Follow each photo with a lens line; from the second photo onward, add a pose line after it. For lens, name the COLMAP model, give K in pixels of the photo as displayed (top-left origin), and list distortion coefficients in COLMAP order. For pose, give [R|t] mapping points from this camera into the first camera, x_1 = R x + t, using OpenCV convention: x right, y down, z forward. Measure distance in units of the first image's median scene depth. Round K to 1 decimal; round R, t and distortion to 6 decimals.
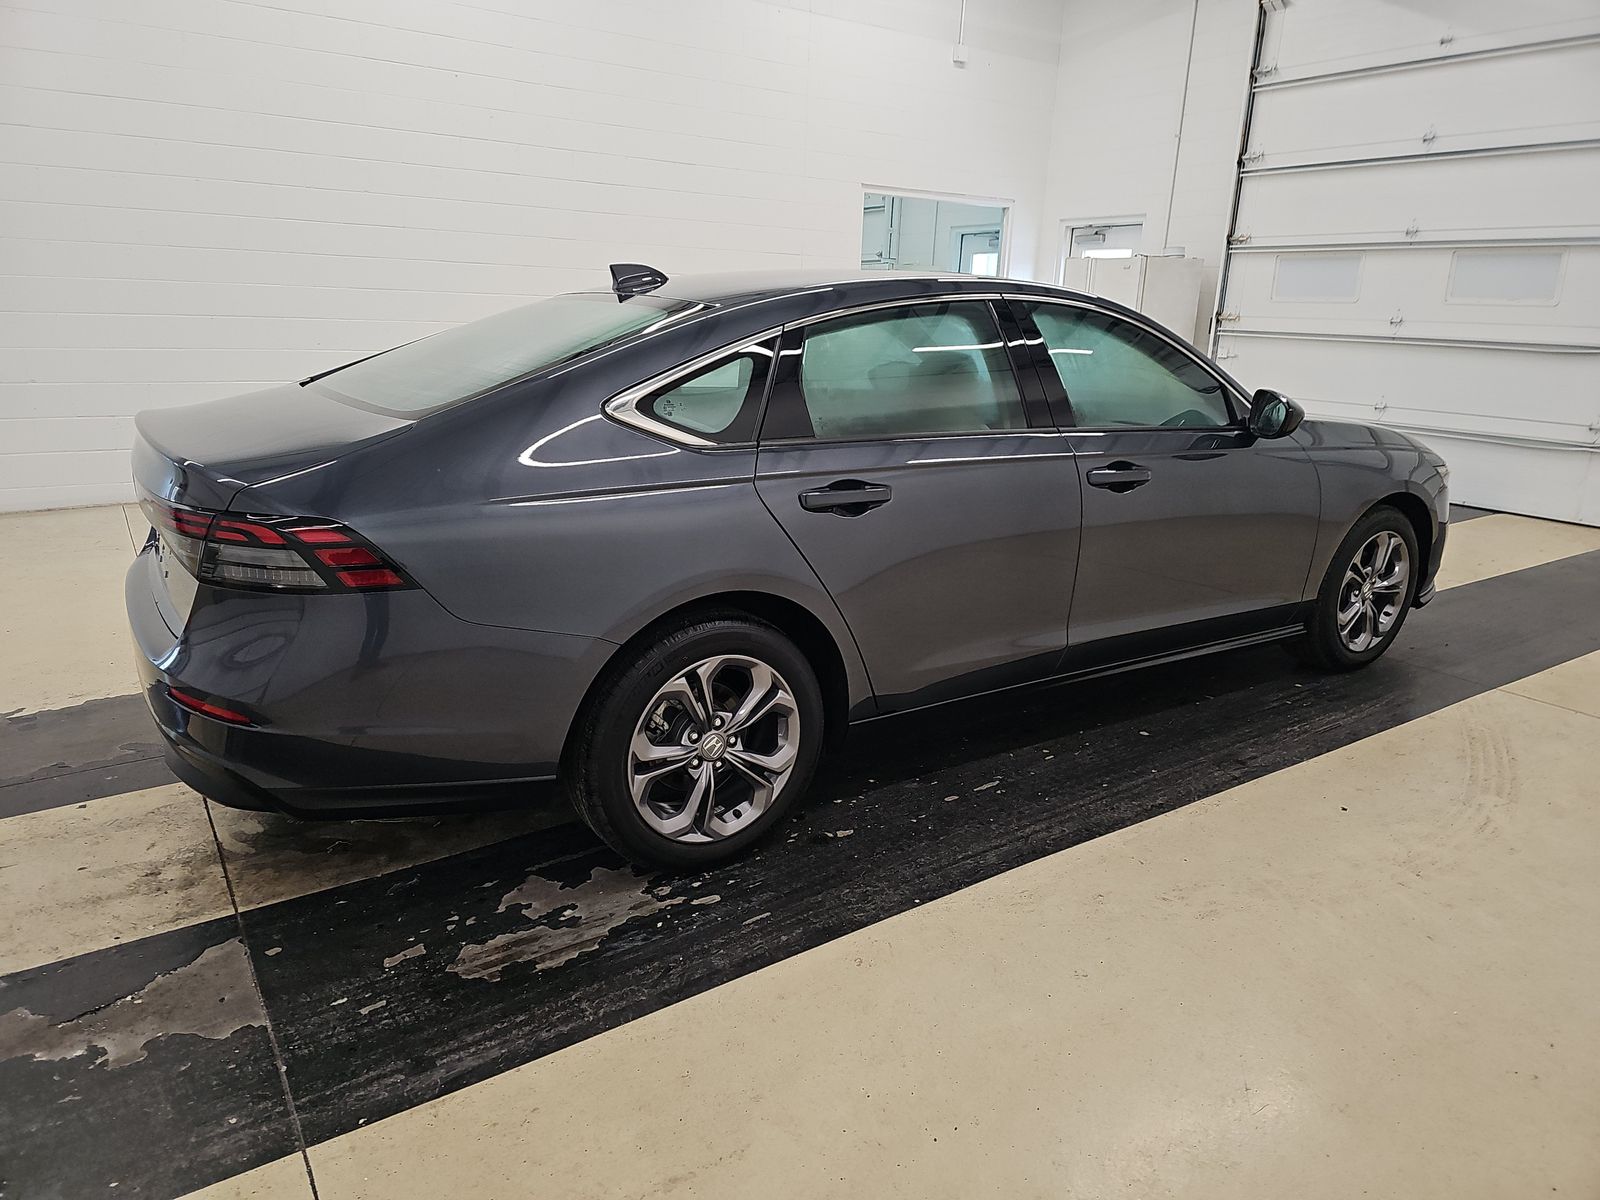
lens RADIAL K [[1048.2, 0, 800.0], [0, 1048.2, 600.0], [0, 0, 1]] dist [0.039747, -0.033182]
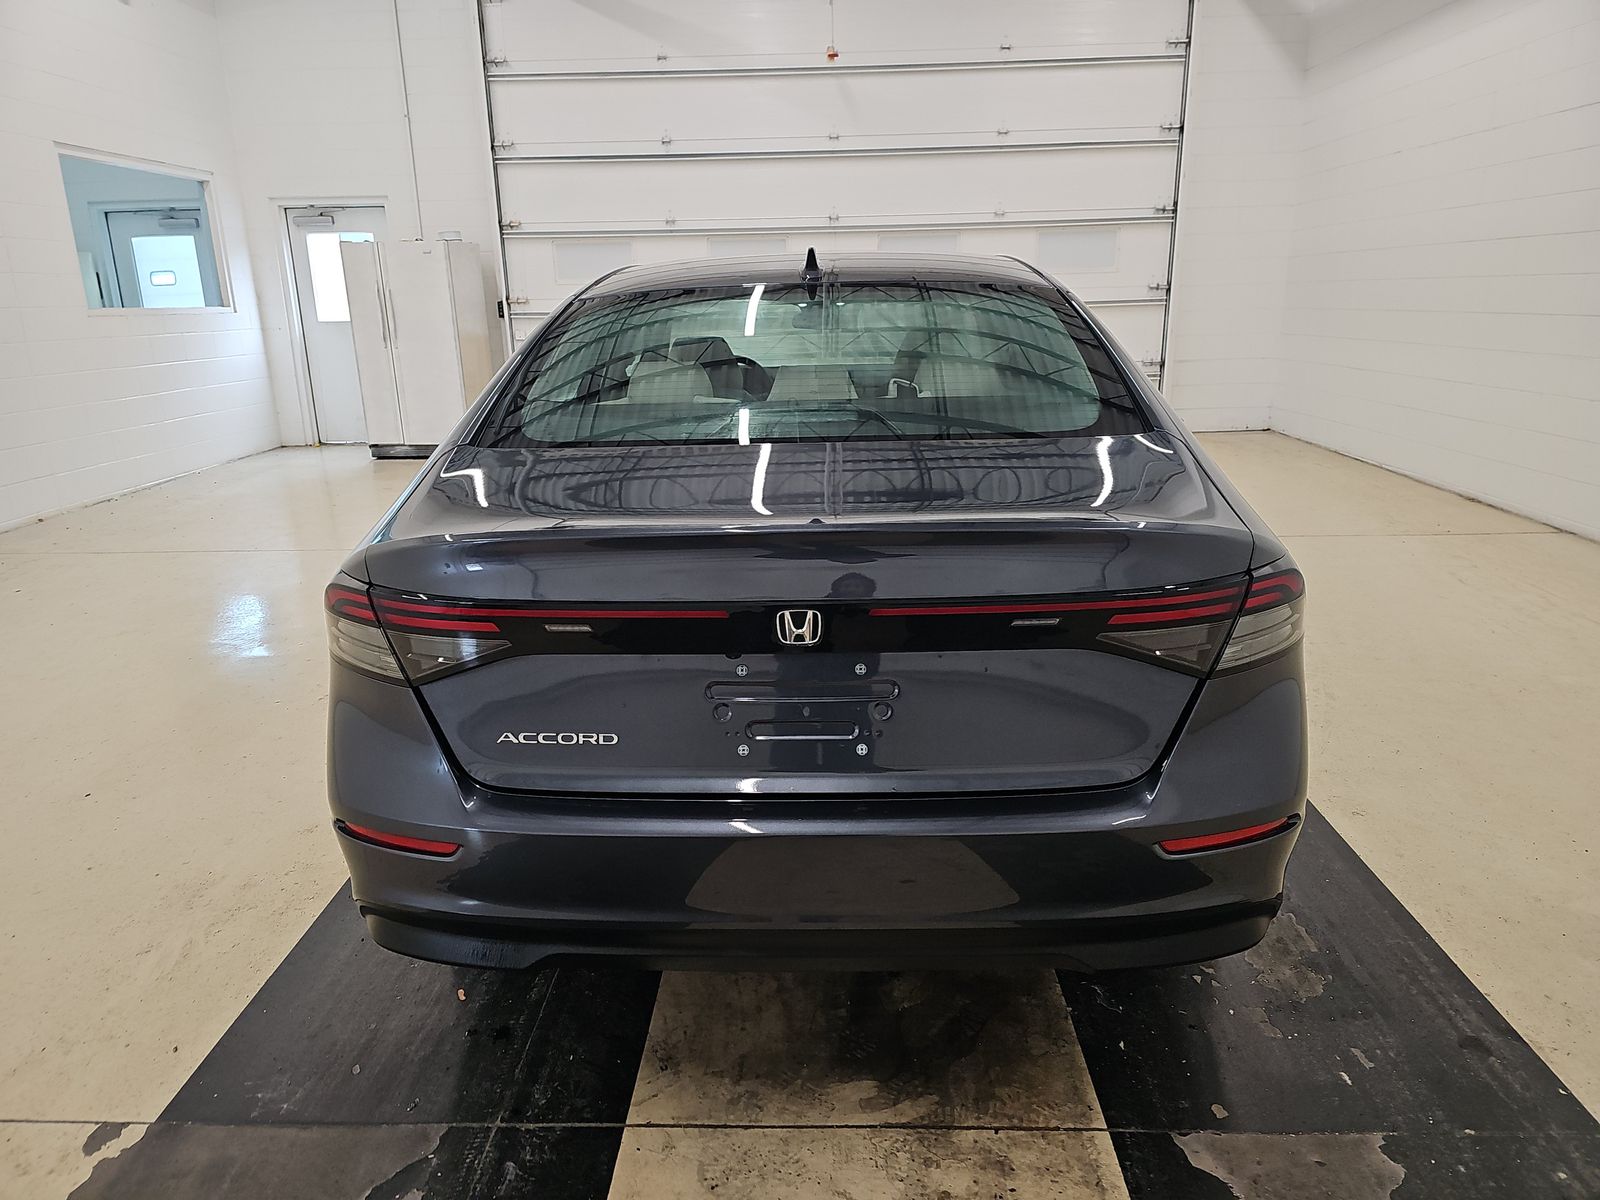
lens RADIAL K [[1048.2, 0, 800.0], [0, 1048.2, 600.0], [0, 0, 1]] dist [0.039747, -0.033182]
pose [[0.580705, -0.264653, 0.769896, -0.964352], [0.256244, 0.957038, 0.135708, -0.180708], [-0.772736, 0.118475, 0.623573, 0.568994]]
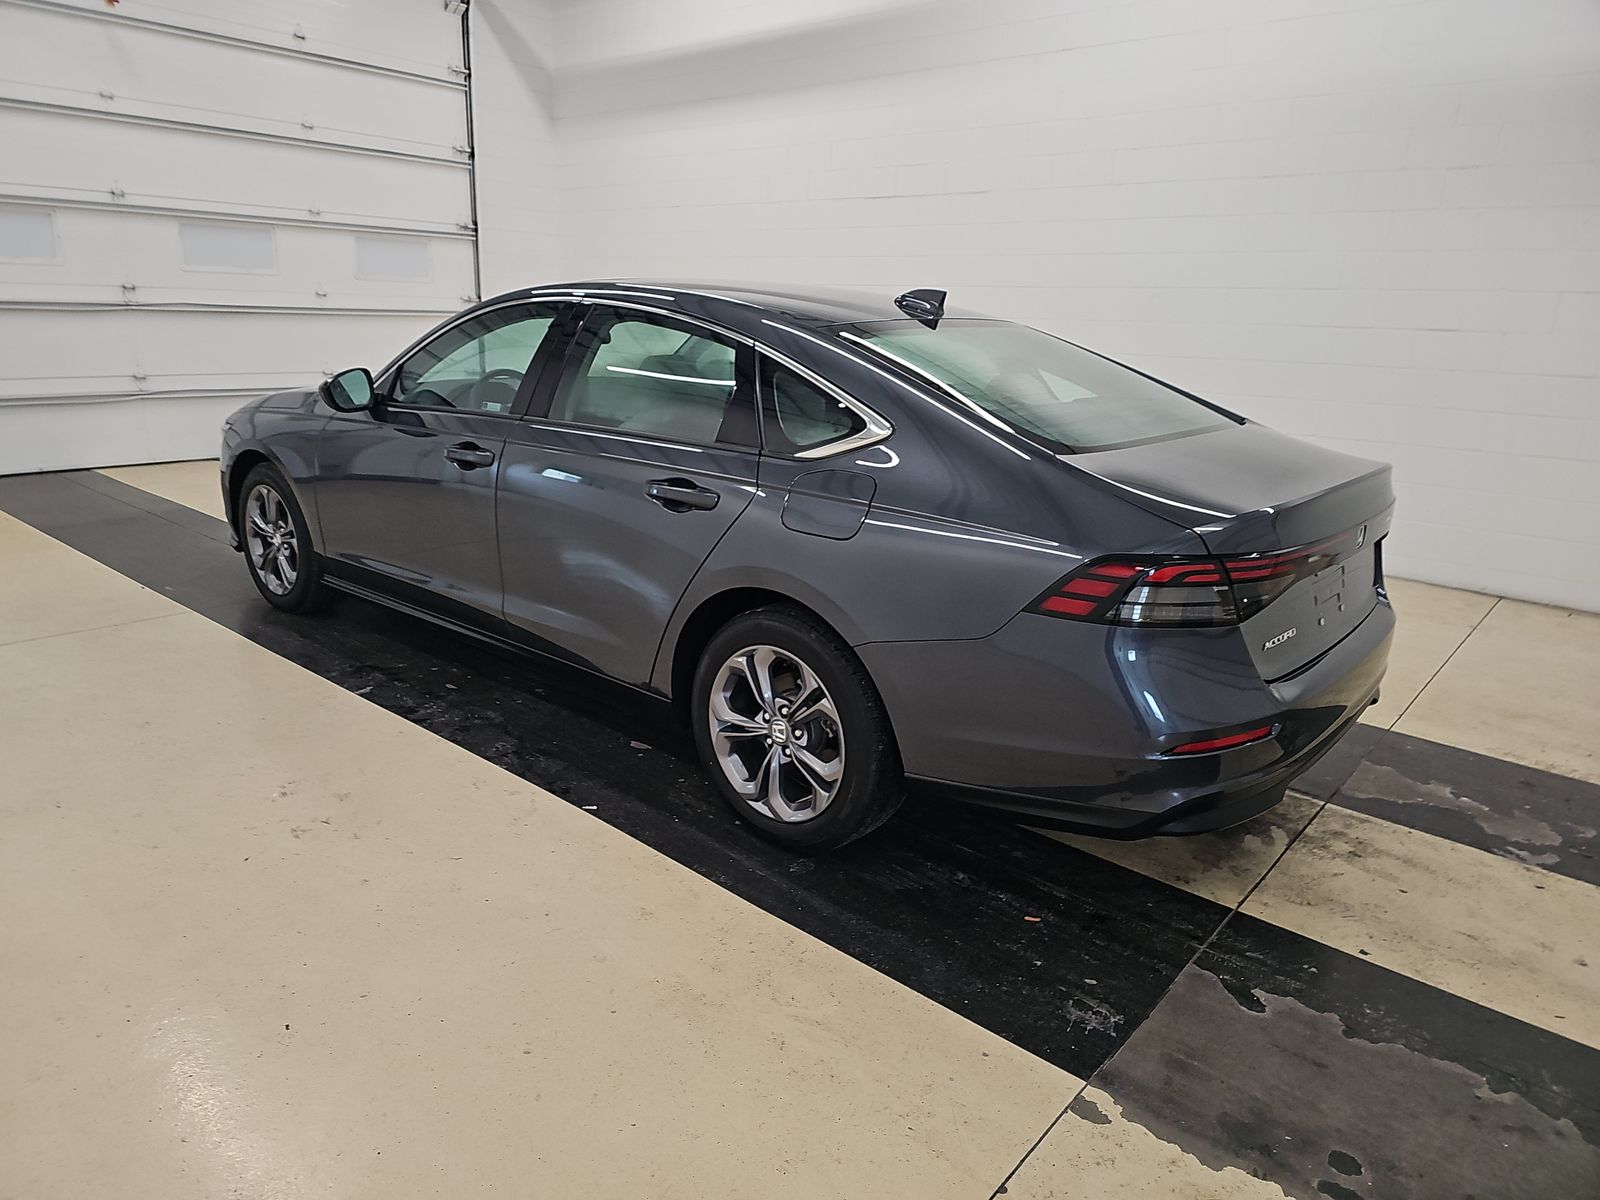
lens RADIAL K [[1048.2, 0, 800.0], [0, 1048.2, 600.0], [0, 0, 1]] dist [0.039747, -0.033182]
pose [[-0.273765, -0.292245, 0.916322, -1.278331], [0.219916, 0.908459, 0.355441, -0.472569], [-0.936317, 0.298821, -0.184435, 1.531885]]
